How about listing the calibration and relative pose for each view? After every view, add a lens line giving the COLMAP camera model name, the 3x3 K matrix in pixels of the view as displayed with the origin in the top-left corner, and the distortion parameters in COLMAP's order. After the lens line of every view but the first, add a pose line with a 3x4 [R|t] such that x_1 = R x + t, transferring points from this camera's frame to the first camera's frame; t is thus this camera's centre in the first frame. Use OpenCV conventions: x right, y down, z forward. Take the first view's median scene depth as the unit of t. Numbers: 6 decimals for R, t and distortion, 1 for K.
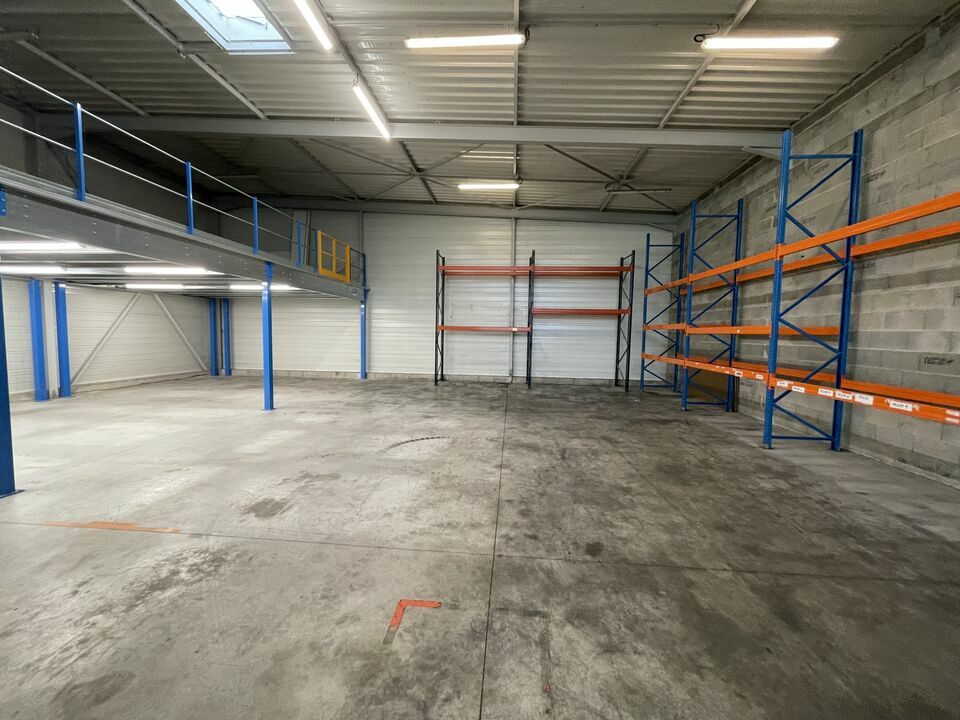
lens RADIAL K [[384.2, 0, 480.0], [0, 384.2, 357.6], [0, 0, 1]] dist [0.000075, -0.002651]
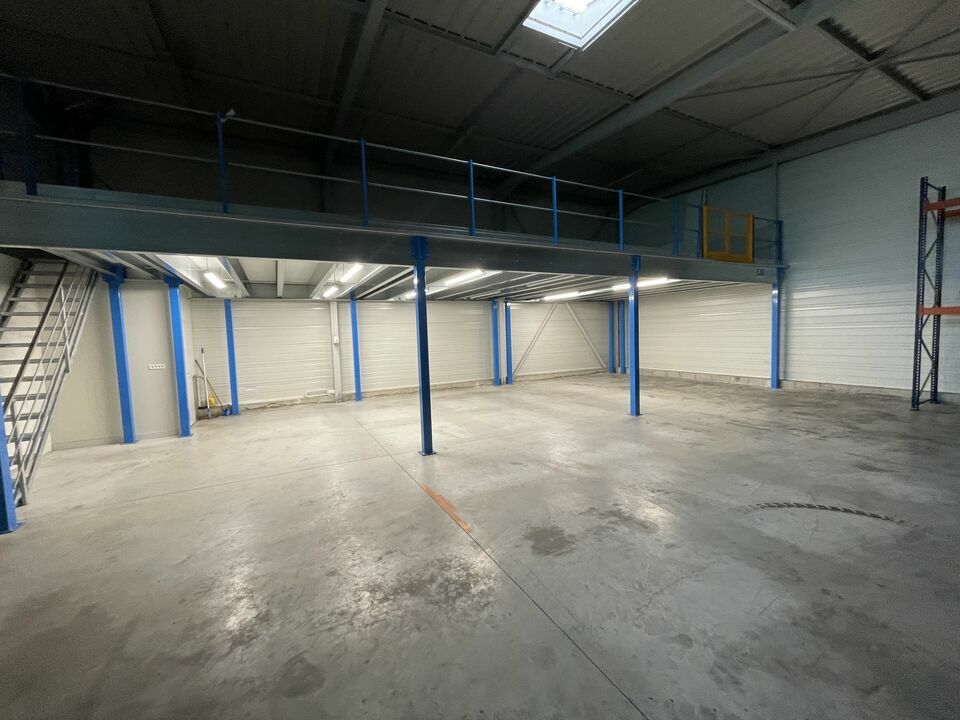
lens RADIAL K [[384.2, 0, 480.0], [0, 384.2, 357.6], [0, 0, 1]] dist [0.000075, -0.002651]
pose [[0.533282, 0.017829, -0.845750, 0.033189], [-0.012131, 0.999836, 0.013428, -0.010533], [0.845851, 0.003099, 0.533411, 0.173294]]
